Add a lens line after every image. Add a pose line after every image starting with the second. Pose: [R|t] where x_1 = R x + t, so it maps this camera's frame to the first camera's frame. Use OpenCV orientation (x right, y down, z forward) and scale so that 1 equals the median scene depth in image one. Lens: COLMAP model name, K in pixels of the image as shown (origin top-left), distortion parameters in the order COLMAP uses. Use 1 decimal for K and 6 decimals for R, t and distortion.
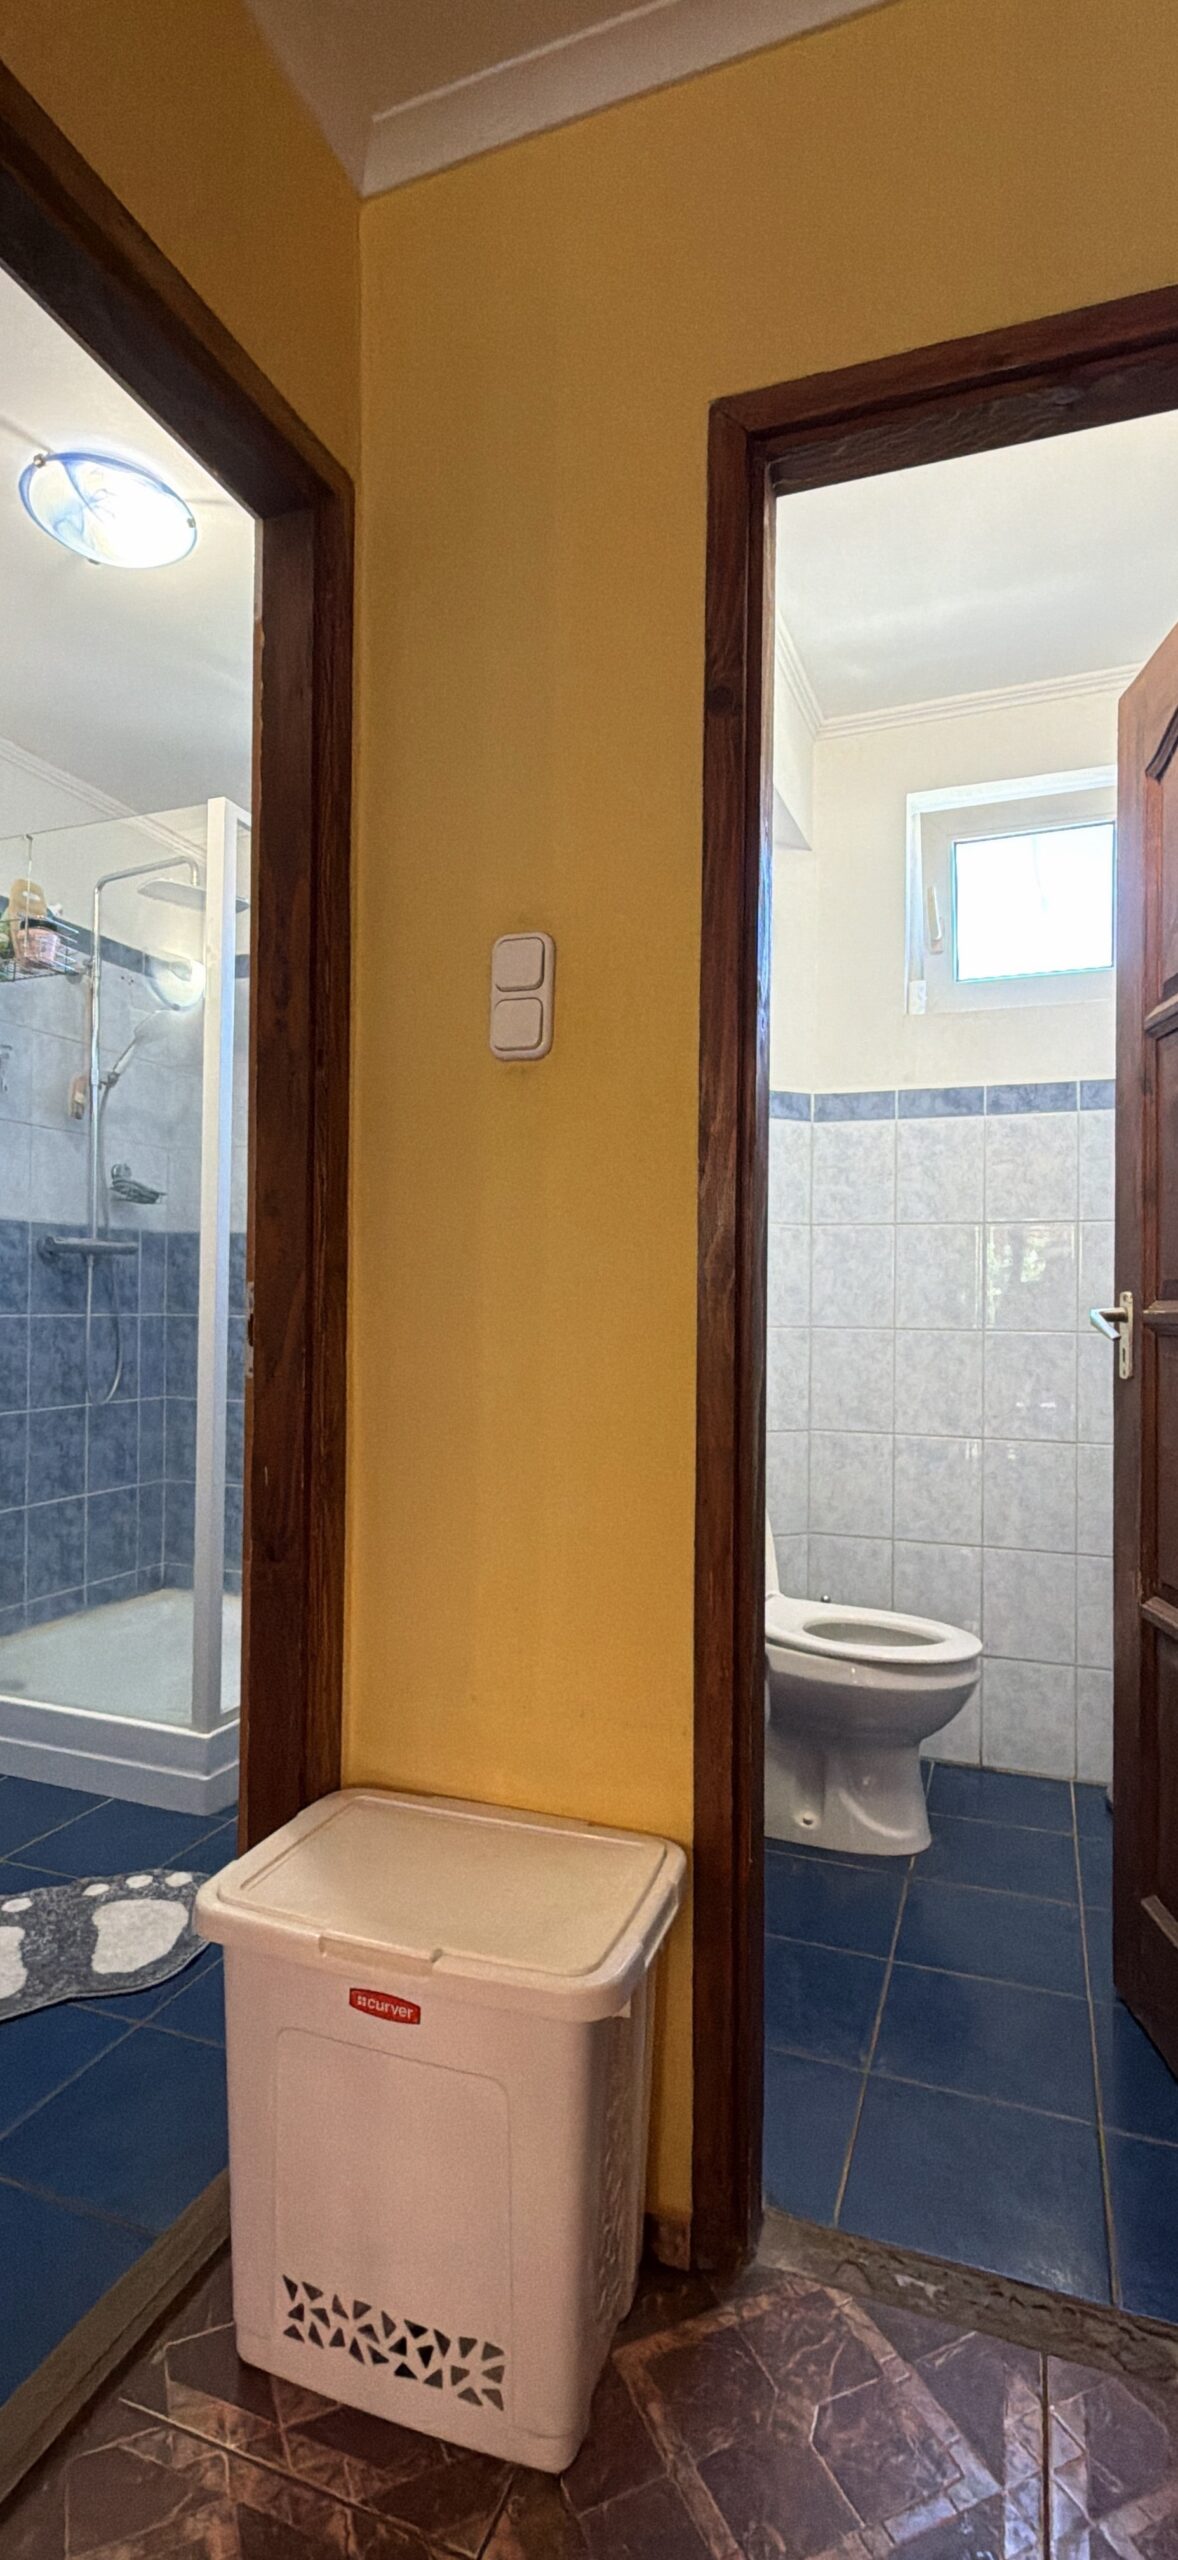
lens RADIAL K [[1162.3, 0, 579.0], [0, 1162.3, 1287.2], [0, 0, 1]] dist [0.000356, -0.000133]
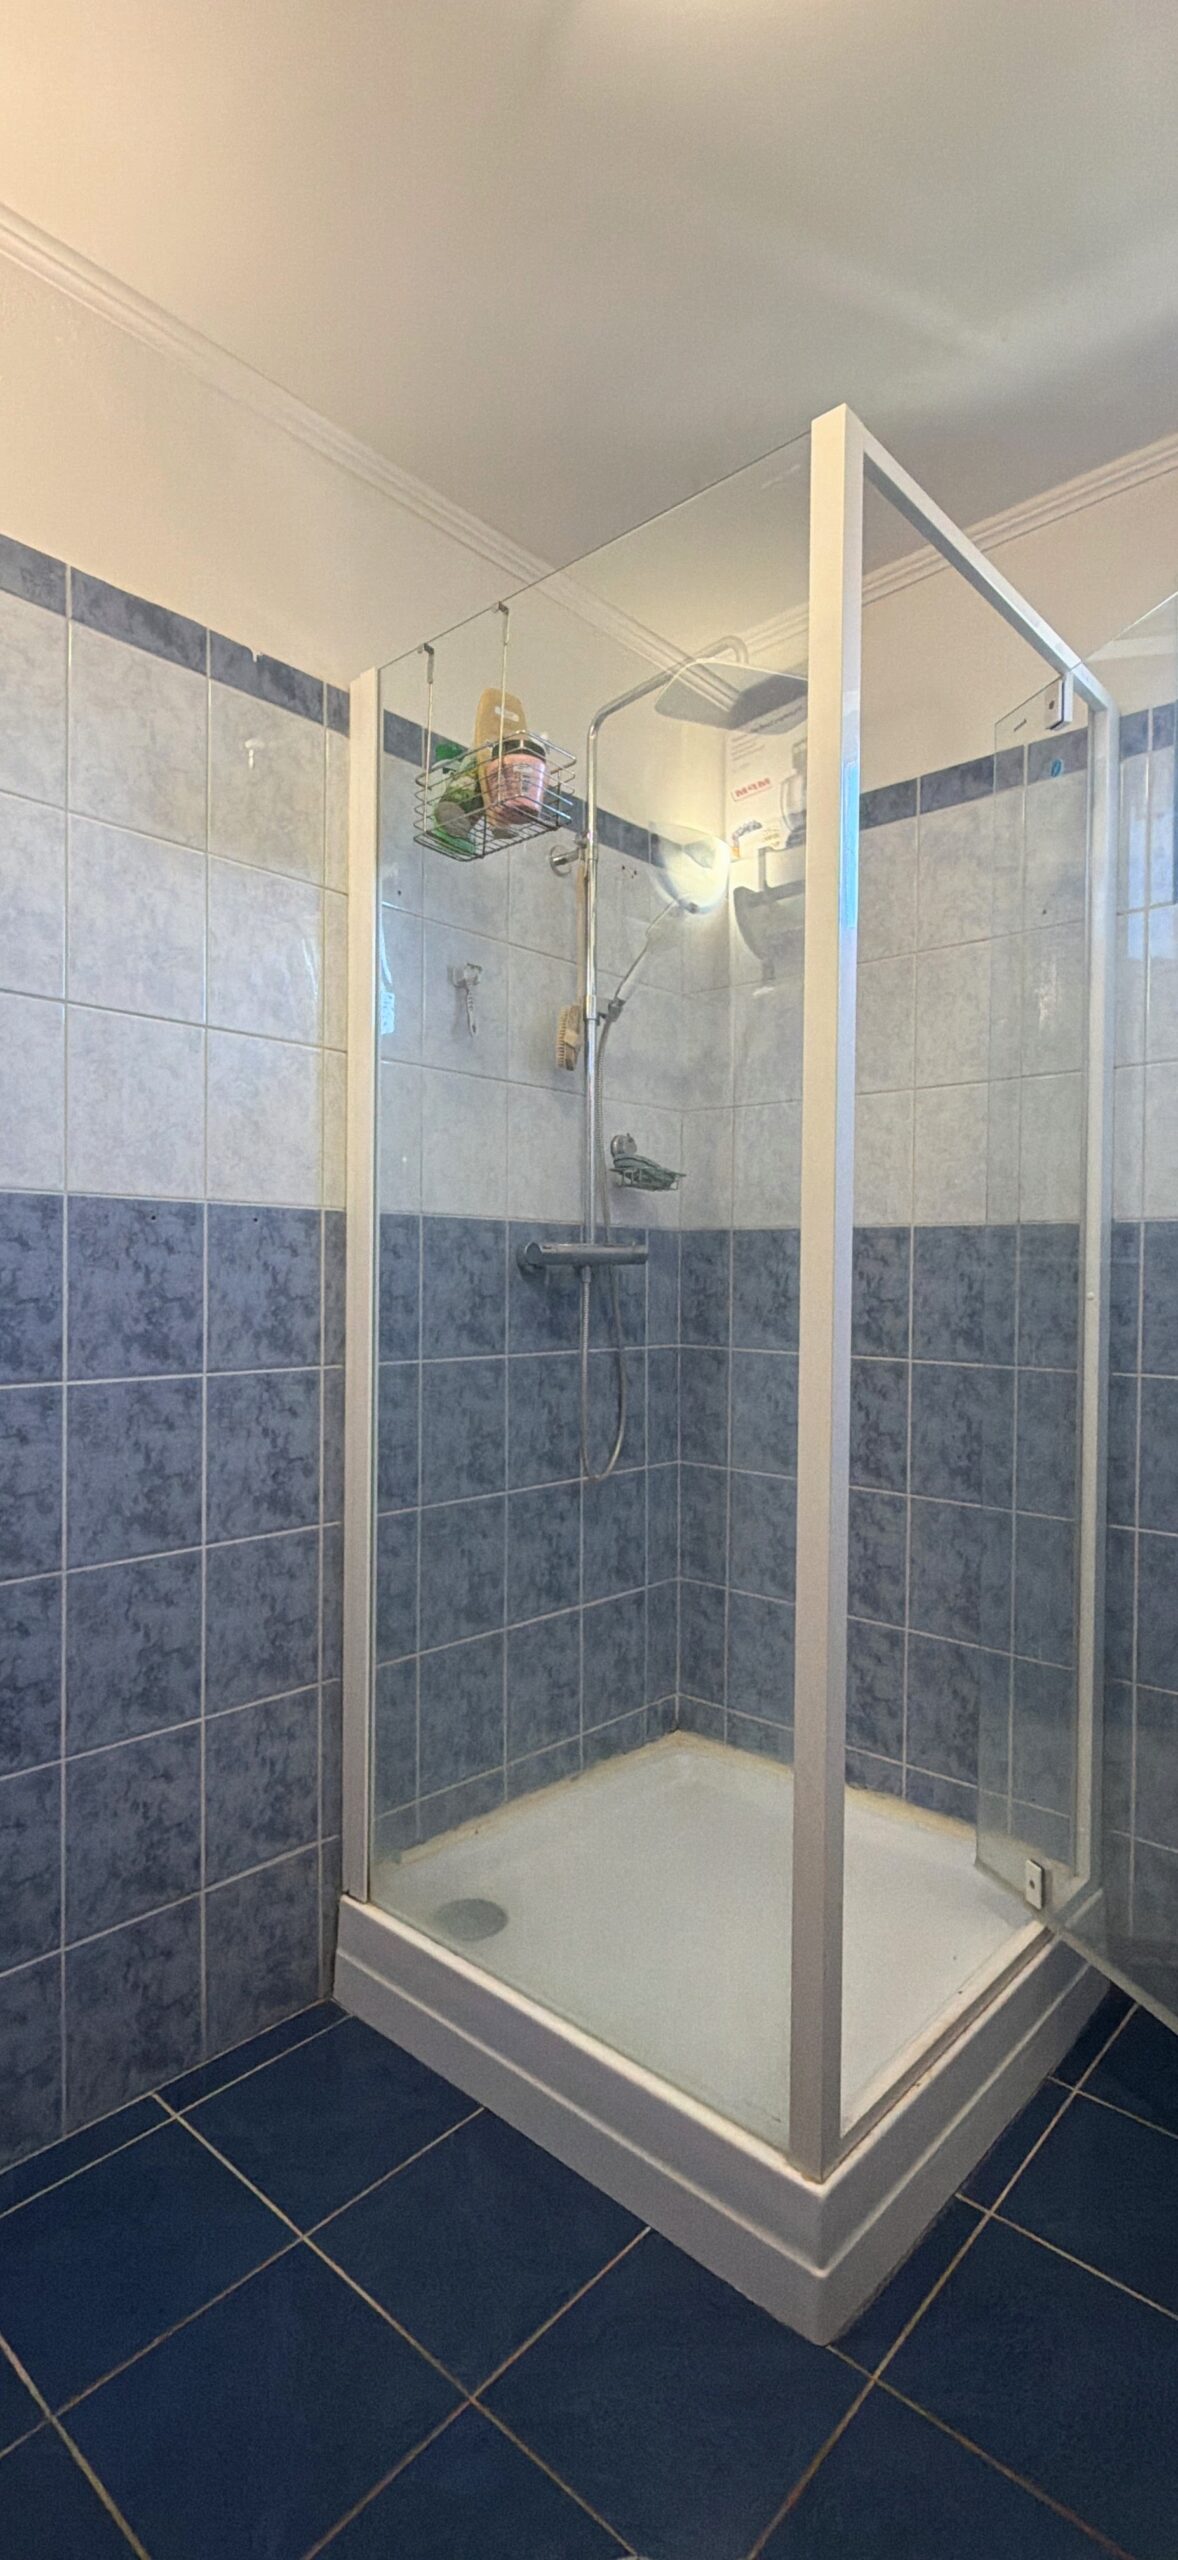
lens RADIAL K [[1162.3, 0, 586.3], [0, 1162.3, 1278.7], [0, 0, 1]] dist [0.000356, -0.000133]
pose [[0.933594, -0.004671, -0.358301, -0.170445], [0.006704, 0.999968, 0.004432, -0.023252], [0.358269, -0.006540, 0.933596, 0.350093]]
